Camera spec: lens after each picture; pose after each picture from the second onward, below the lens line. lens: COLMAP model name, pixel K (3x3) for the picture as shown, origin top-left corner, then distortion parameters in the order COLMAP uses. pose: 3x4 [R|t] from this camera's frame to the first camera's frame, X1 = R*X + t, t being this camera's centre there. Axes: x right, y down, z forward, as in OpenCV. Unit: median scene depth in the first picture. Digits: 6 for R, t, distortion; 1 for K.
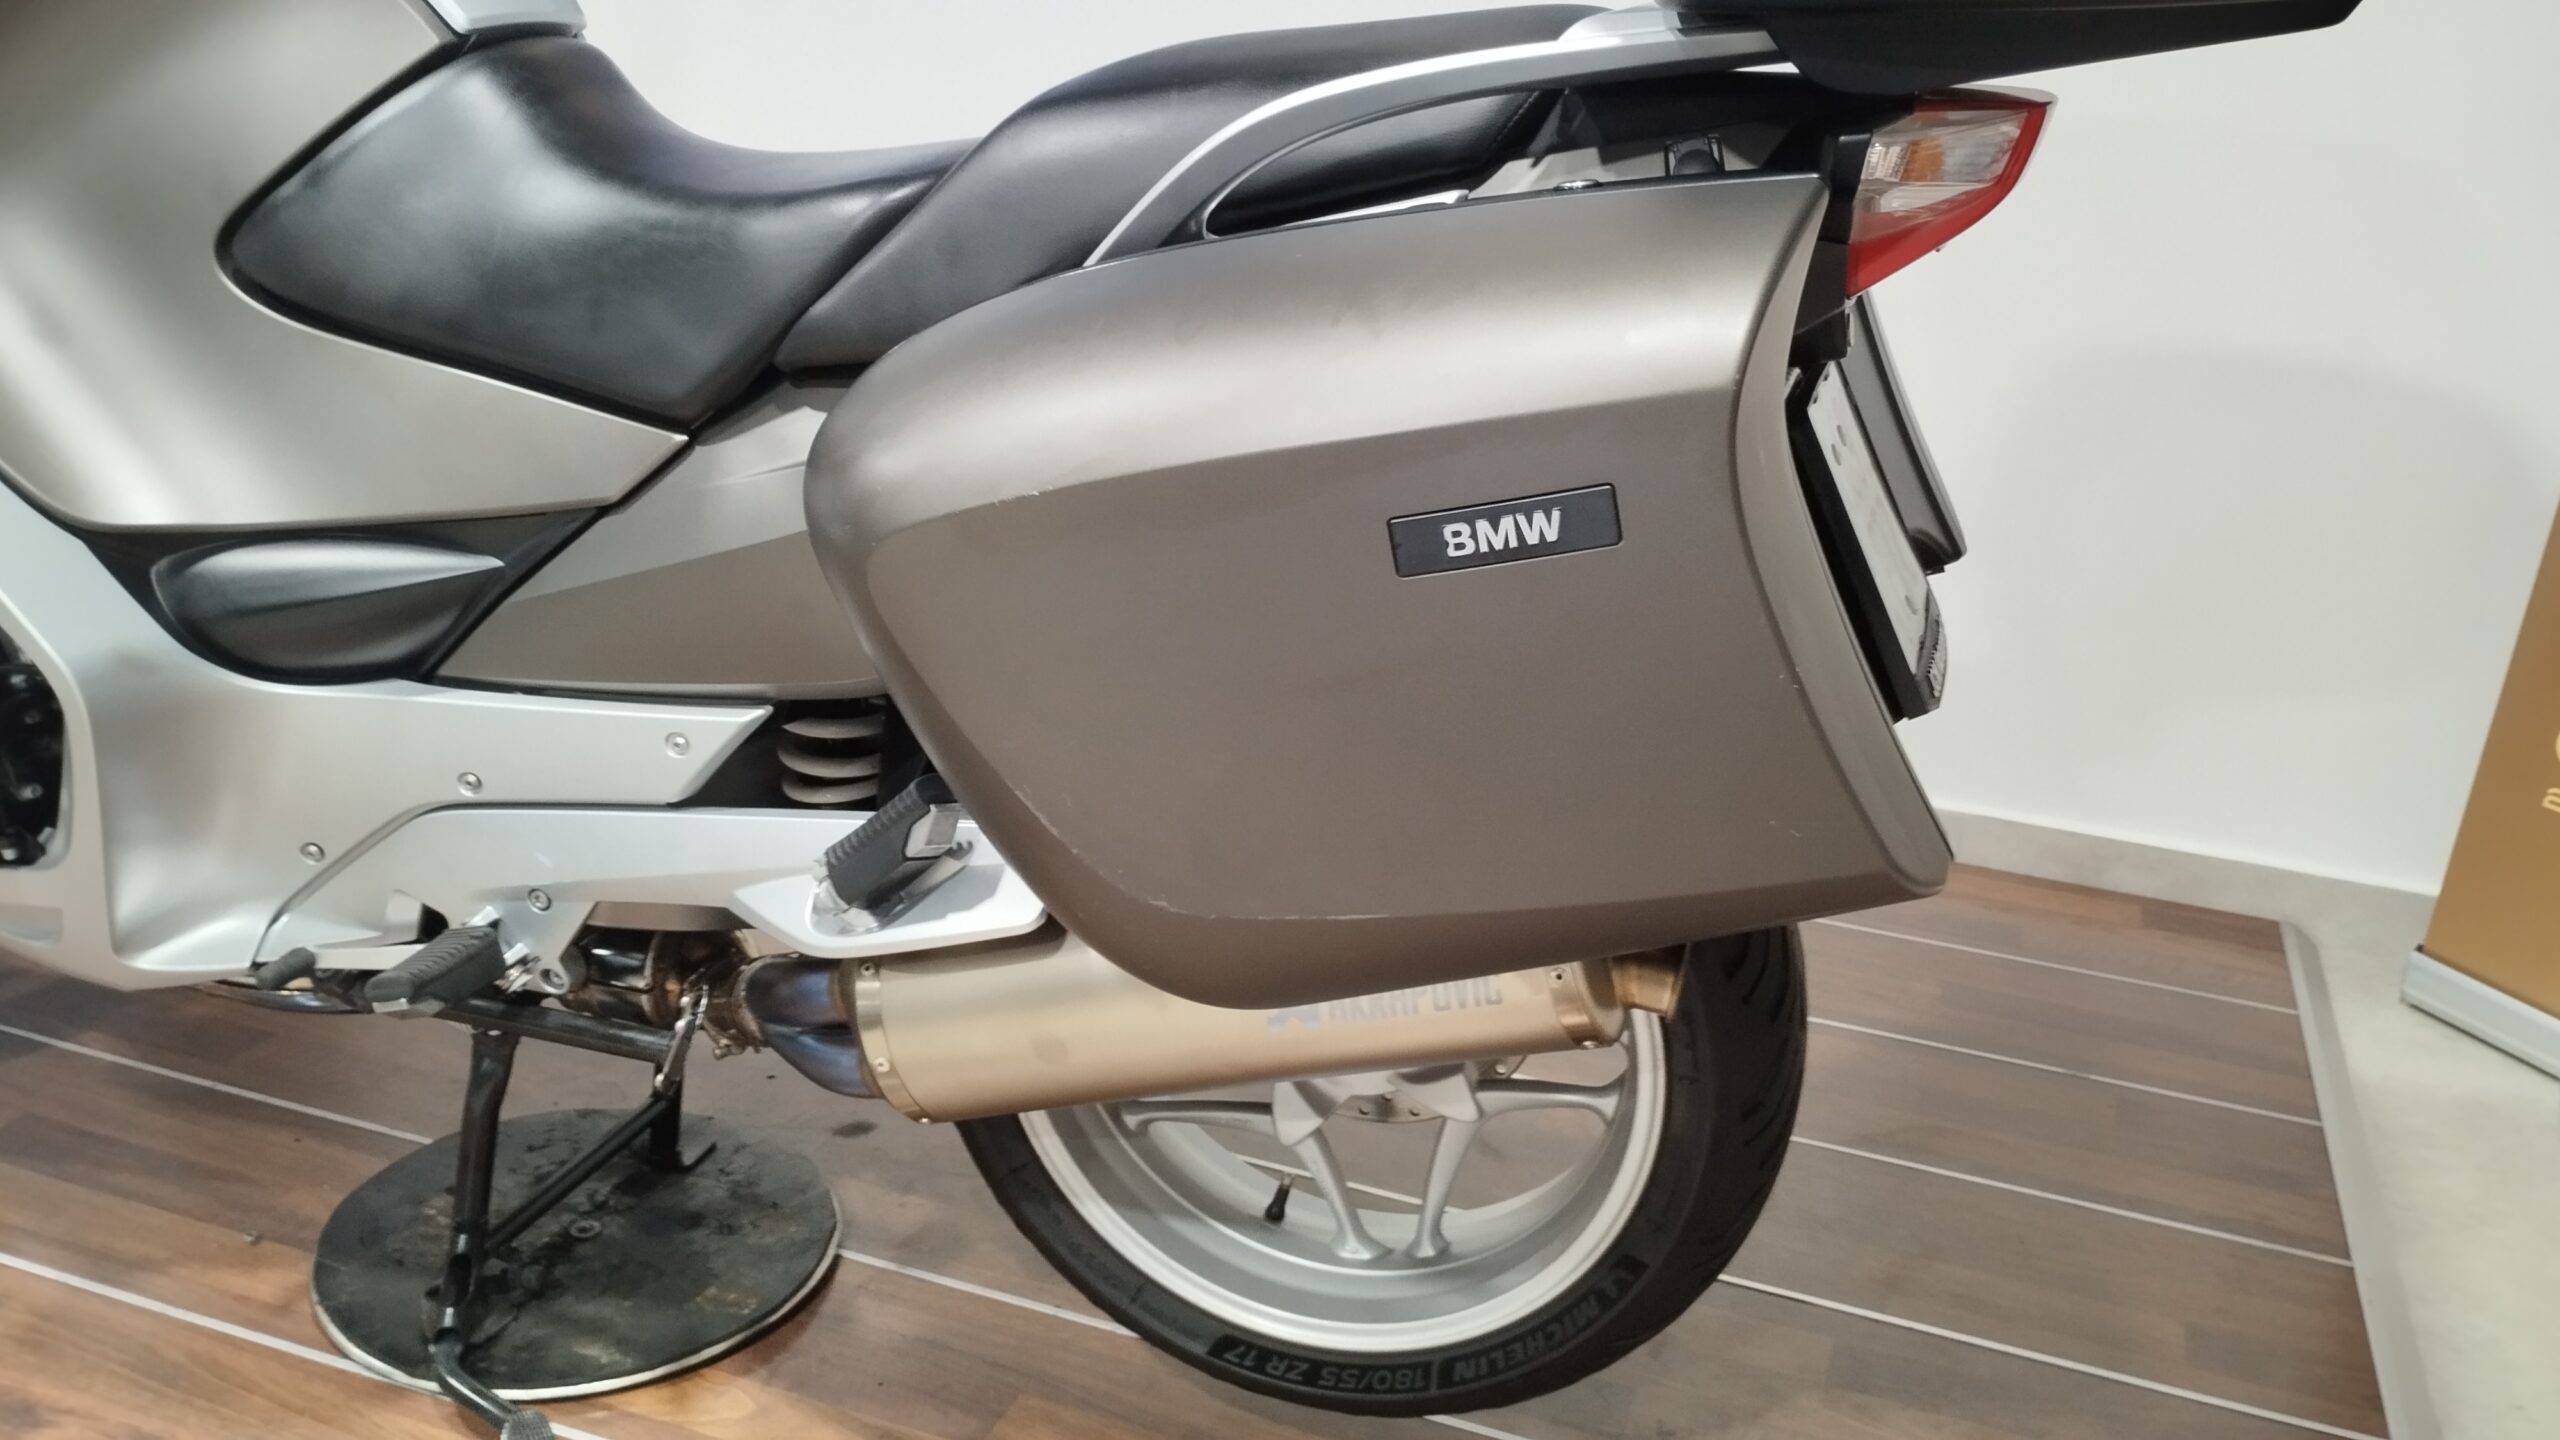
lens RADIAL K [[2199.4, 0, 1310.1], [0, 2199.4, 722.8], [0, 0, 1]] dist [0.062469, -0.056279]
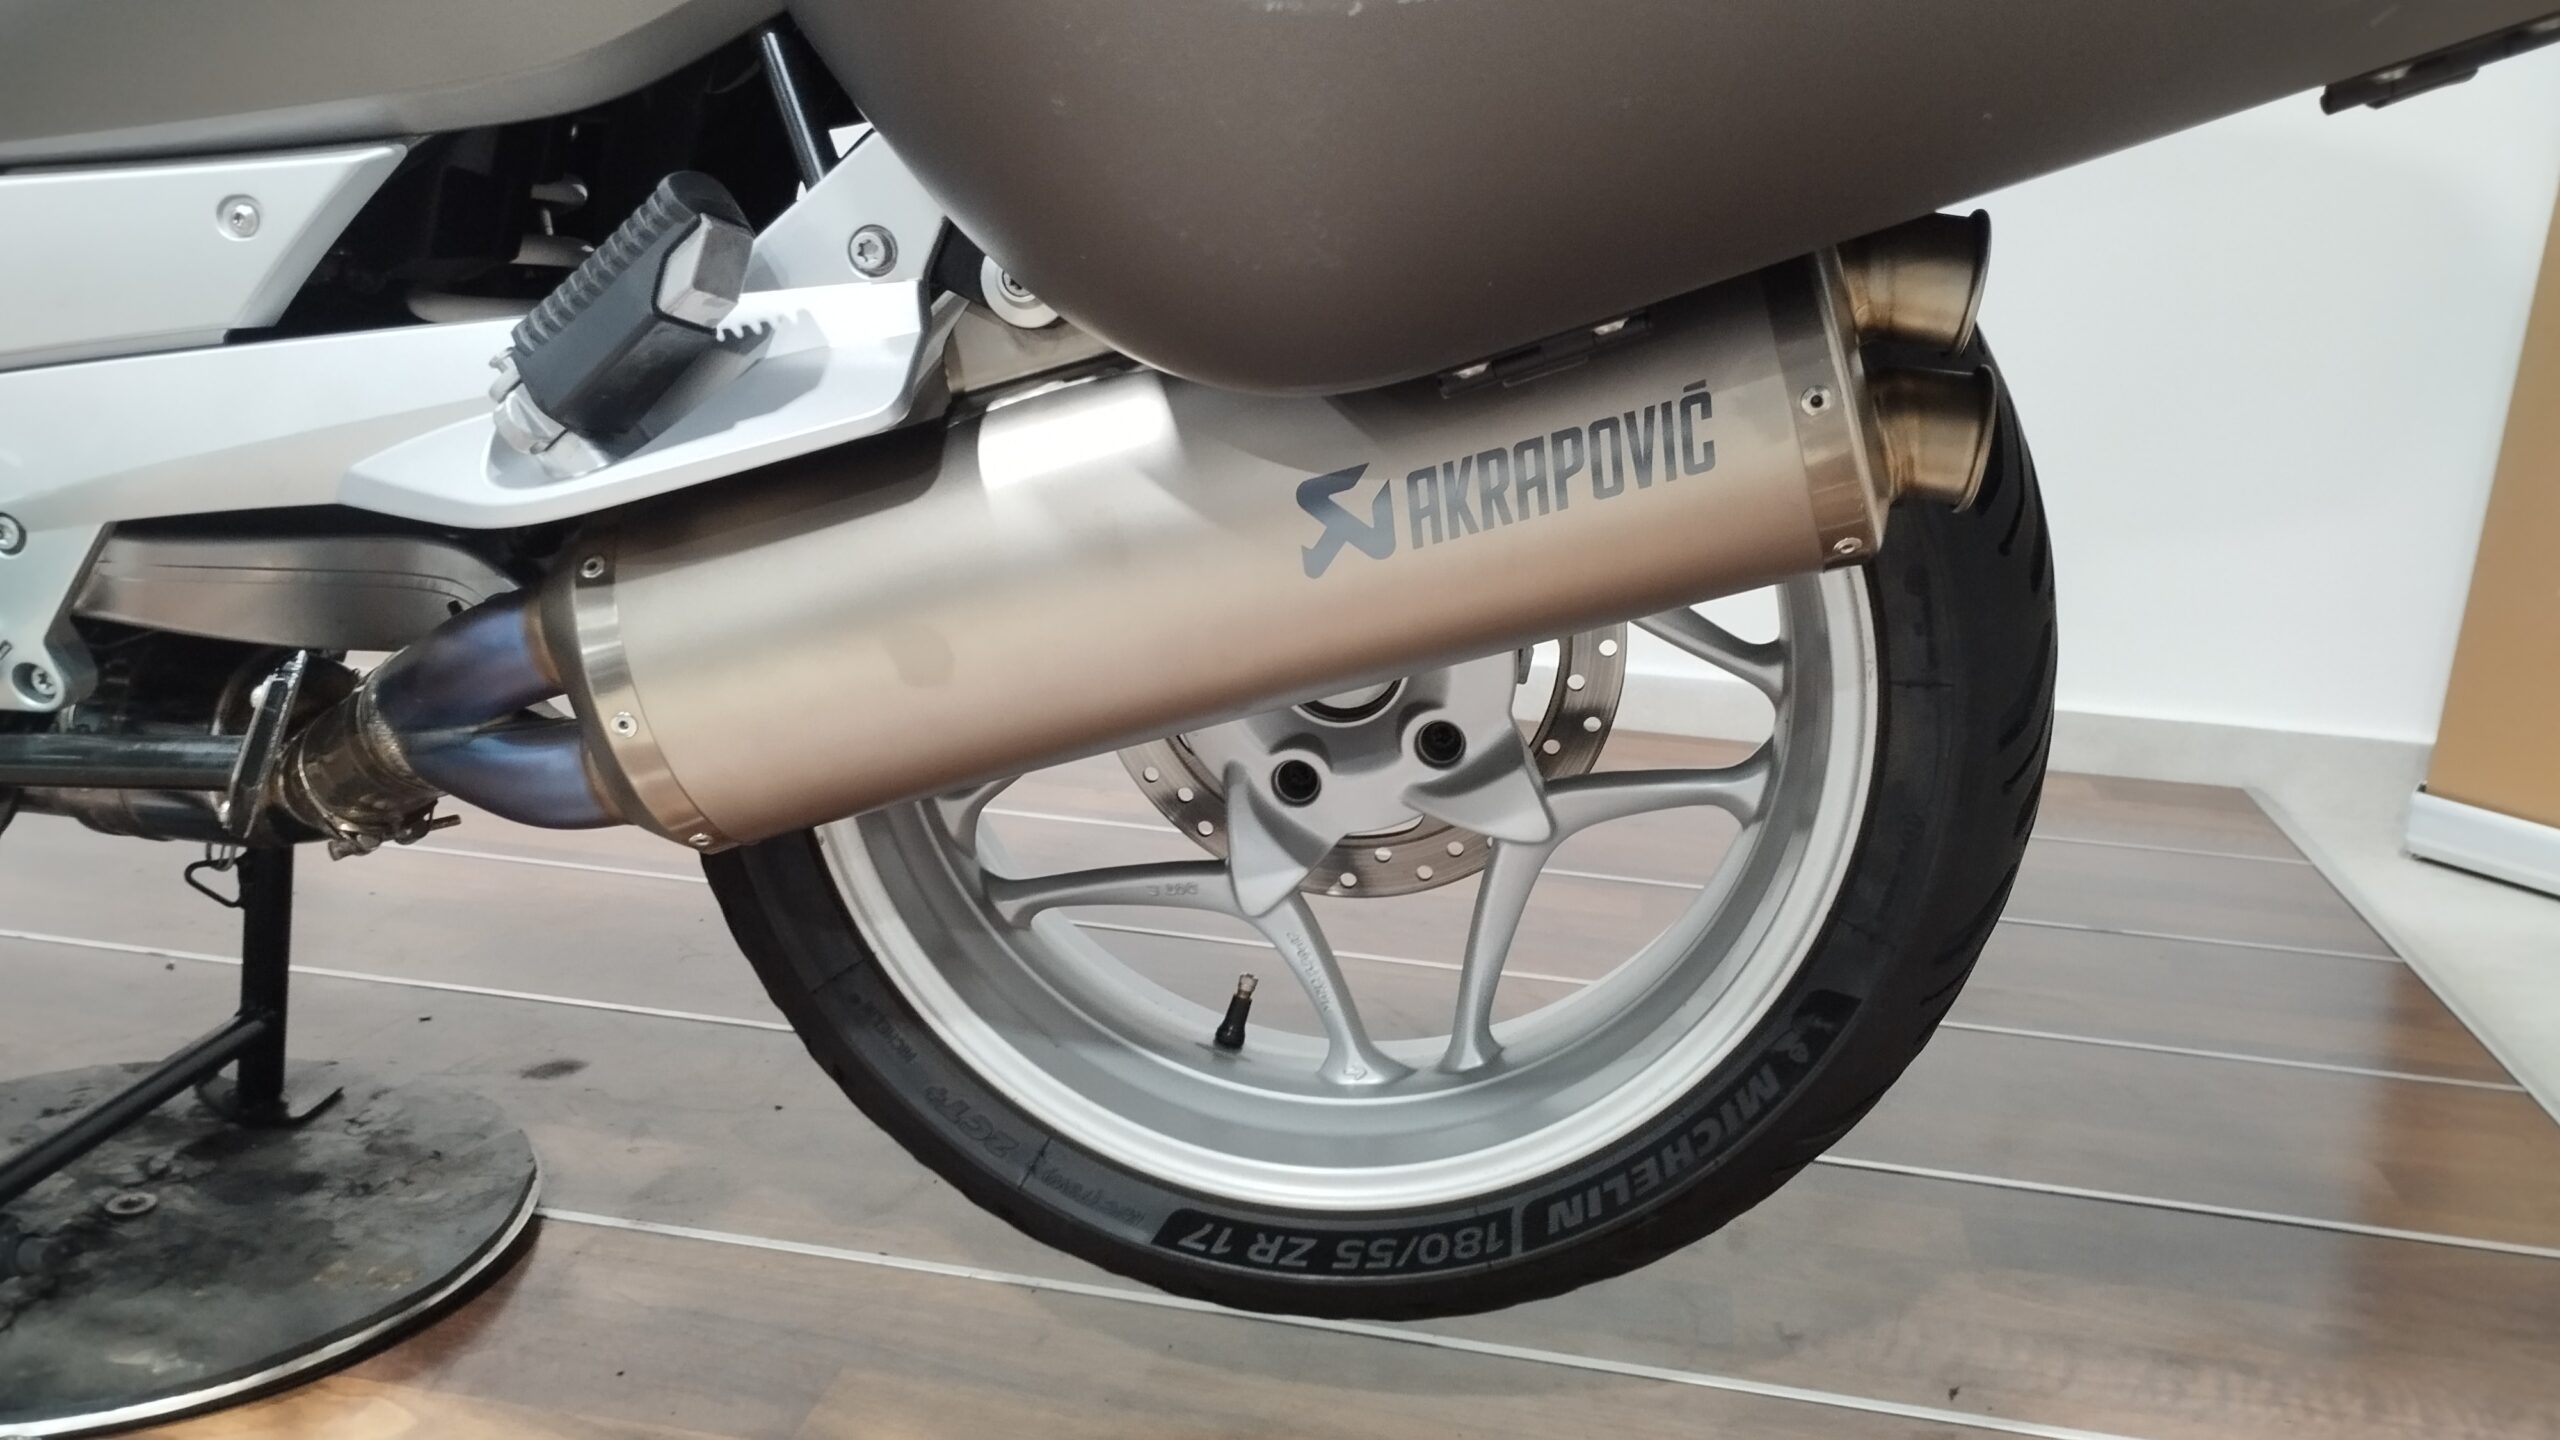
lens RADIAL K [[2167.8, 0, 1297.4], [0, 2167.8, 720.2], [0, 0, 1]] dist [0.080715, -0.107828]
pose [[0.987645, -0.050885, 0.148215, -0.094204], [0.063528, 0.994618, -0.081850, 0.194508], [-0.143253, 0.090255, 0.985562, 0.366001]]
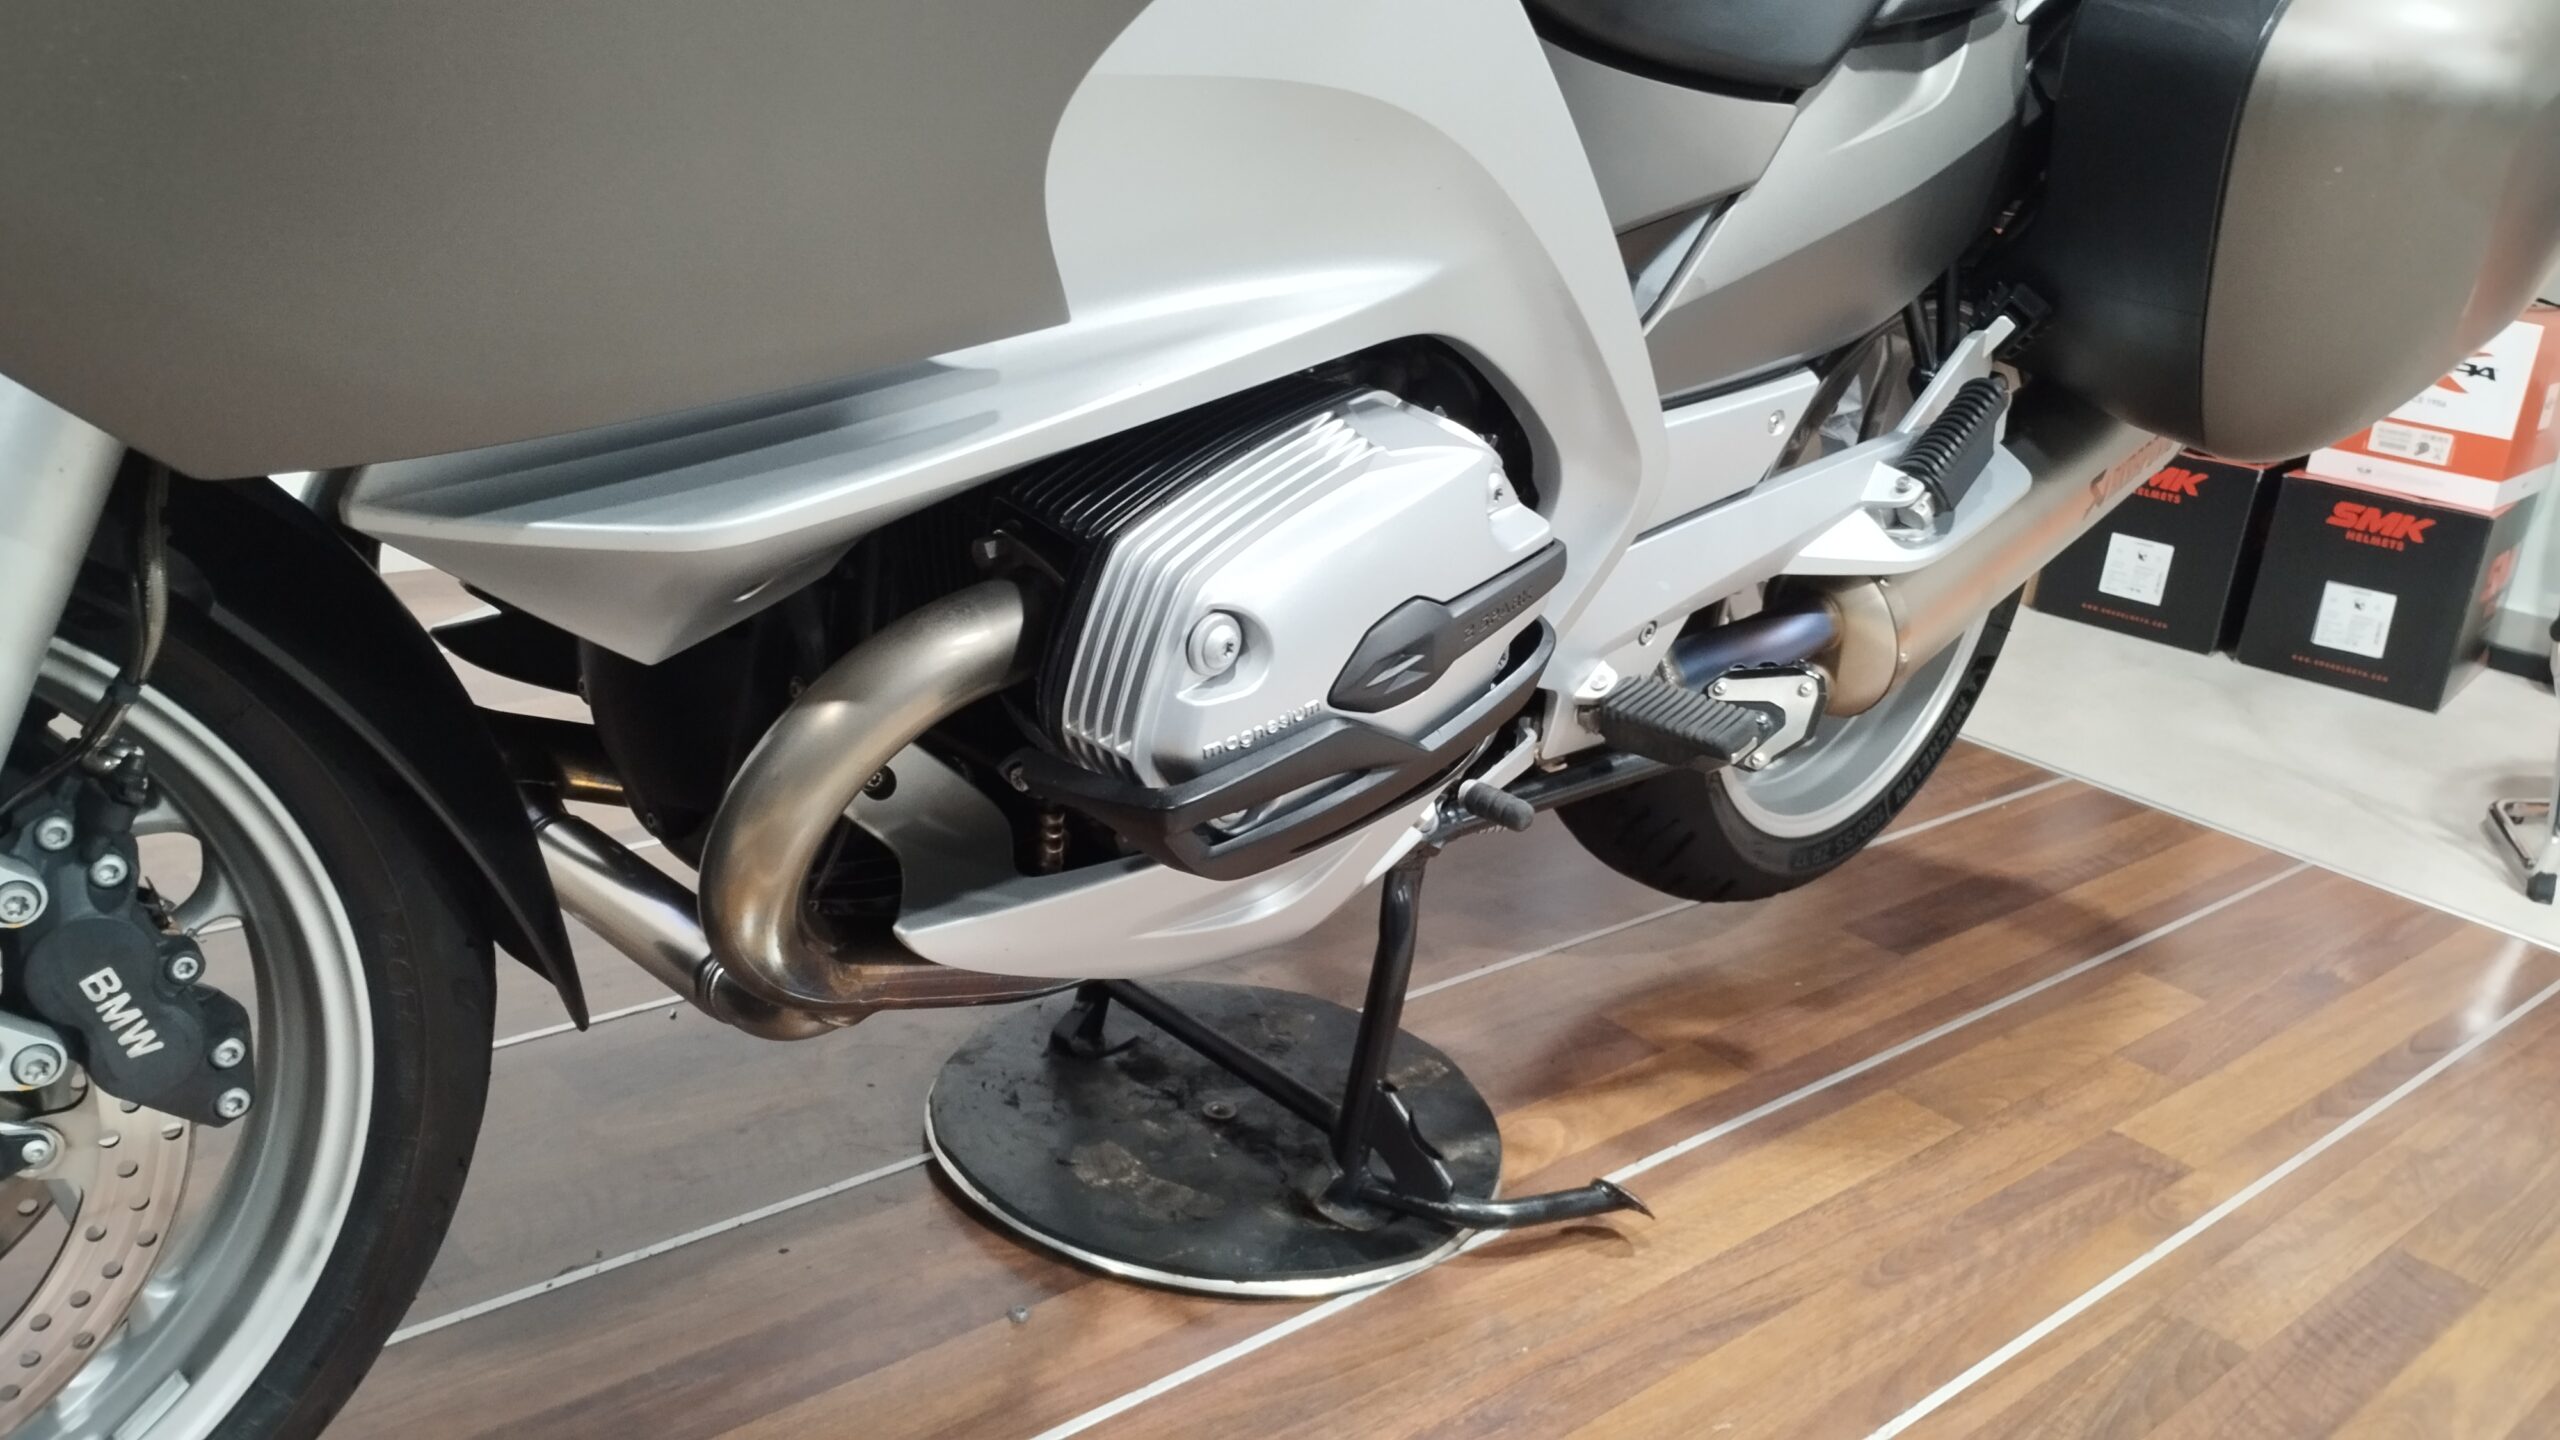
lens RADIAL K [[2167.8, 0, 1297.4], [0, 2167.8, 720.2], [0, 0, 1]] dist [0.080715, -0.107828]
pose [[0.460986, -0.304459, 0.833545, -1.171967], [0.209685, 0.950076, 0.231058, -0.127734], [-0.862278, 0.068268, 0.501812, 0.646358]]
